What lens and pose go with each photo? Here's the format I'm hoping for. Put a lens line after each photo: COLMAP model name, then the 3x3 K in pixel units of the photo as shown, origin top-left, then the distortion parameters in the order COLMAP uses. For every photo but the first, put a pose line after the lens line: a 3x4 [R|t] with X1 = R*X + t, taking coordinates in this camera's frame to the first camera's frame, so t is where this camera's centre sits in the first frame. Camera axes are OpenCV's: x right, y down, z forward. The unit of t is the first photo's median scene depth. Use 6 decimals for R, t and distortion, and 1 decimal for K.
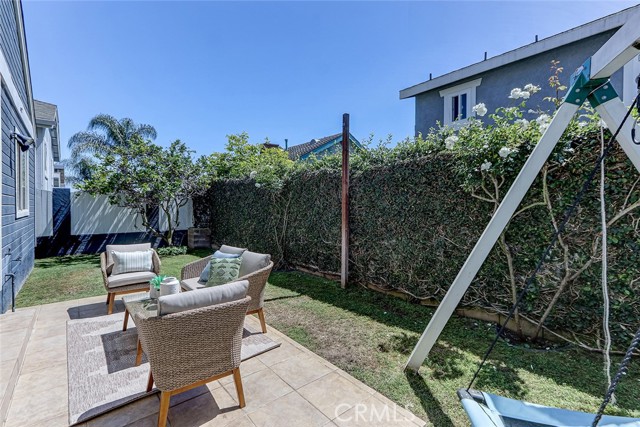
lens RADIAL K [[296.7, 0, 318.2], [0, 296.7, 209.1], [0, 0, 1]] dist [0.010507, 0.000410]
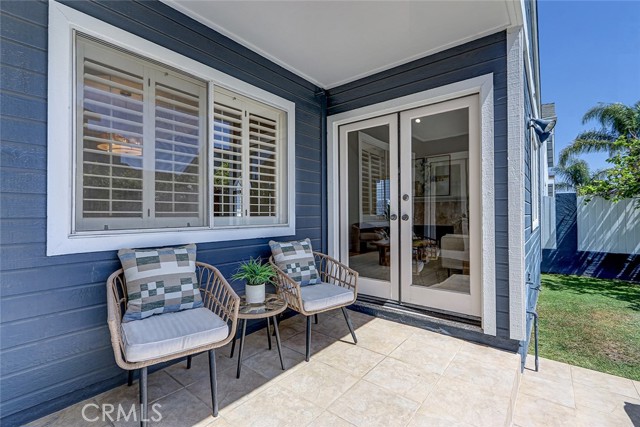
lens RADIAL K [[296.7, 0, 315.2], [0, 296.7, 211.0], [0, 0, 1]] dist [0.010507, 0.000410]
pose [[0.201441, -0.013277, -0.979411, -0.203660], [-0.007635, 0.999856, -0.015125, -0.002923], [0.979471, 0.010525, 0.201311, 0.164980]]
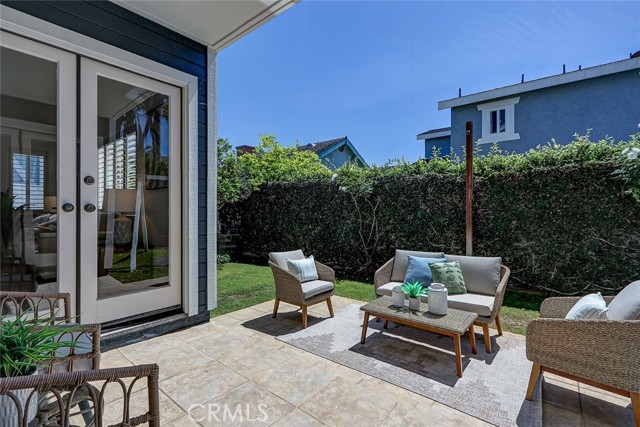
lens RADIAL K [[296.7, 0, 321.0], [0, 296.7, 212.1], [0, 0, 1]] dist [0.010507, 0.000410]
pose [[0.980078, 0.003011, 0.198588, -0.387599], [-0.001521, 0.999970, -0.007654, 0.003731], [-0.198605, 0.007199, 0.980053, 0.049823]]
